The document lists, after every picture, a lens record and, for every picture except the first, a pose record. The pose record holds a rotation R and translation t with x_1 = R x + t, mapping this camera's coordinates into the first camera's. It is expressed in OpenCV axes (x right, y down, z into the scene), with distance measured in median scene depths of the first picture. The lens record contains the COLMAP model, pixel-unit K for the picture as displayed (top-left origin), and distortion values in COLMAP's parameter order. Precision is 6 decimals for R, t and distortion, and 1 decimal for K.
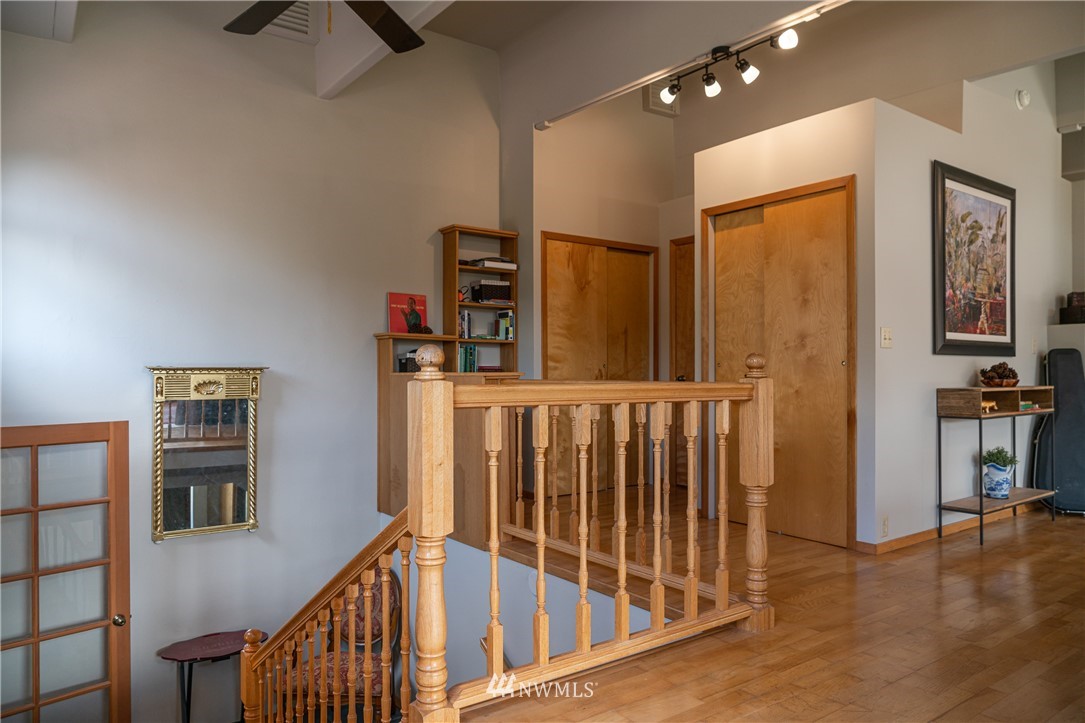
lens RADIAL K [[728.3, 0, 541.7], [0, 728.3, 359.7], [0, 0, 1]] dist [-0.027683, 0.012633]
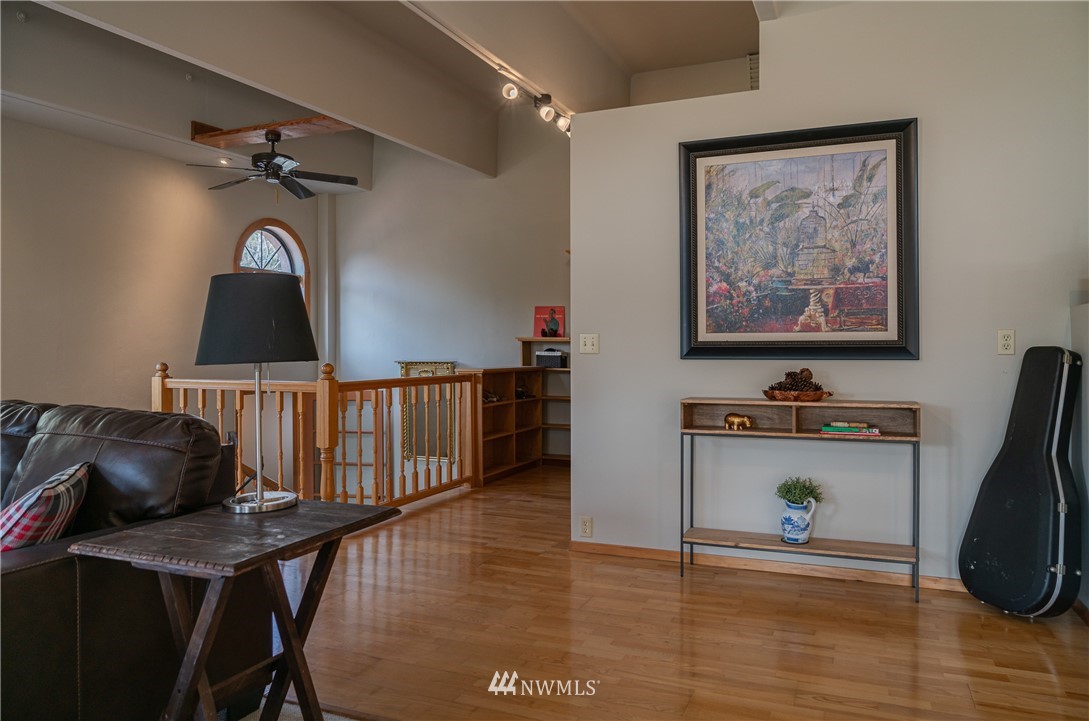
lens RADIAL K [[731.0, 0, 575.7], [0, 731.0, 344.8], [0, 0, 1]] dist [-0.027683, 0.012633]
pose [[0.541778, -0.006376, -0.840498, 1.132088], [0.016341, 0.999862, 0.002948, -0.027446], [0.840363, -0.015332, 0.541807, 0.363703]]
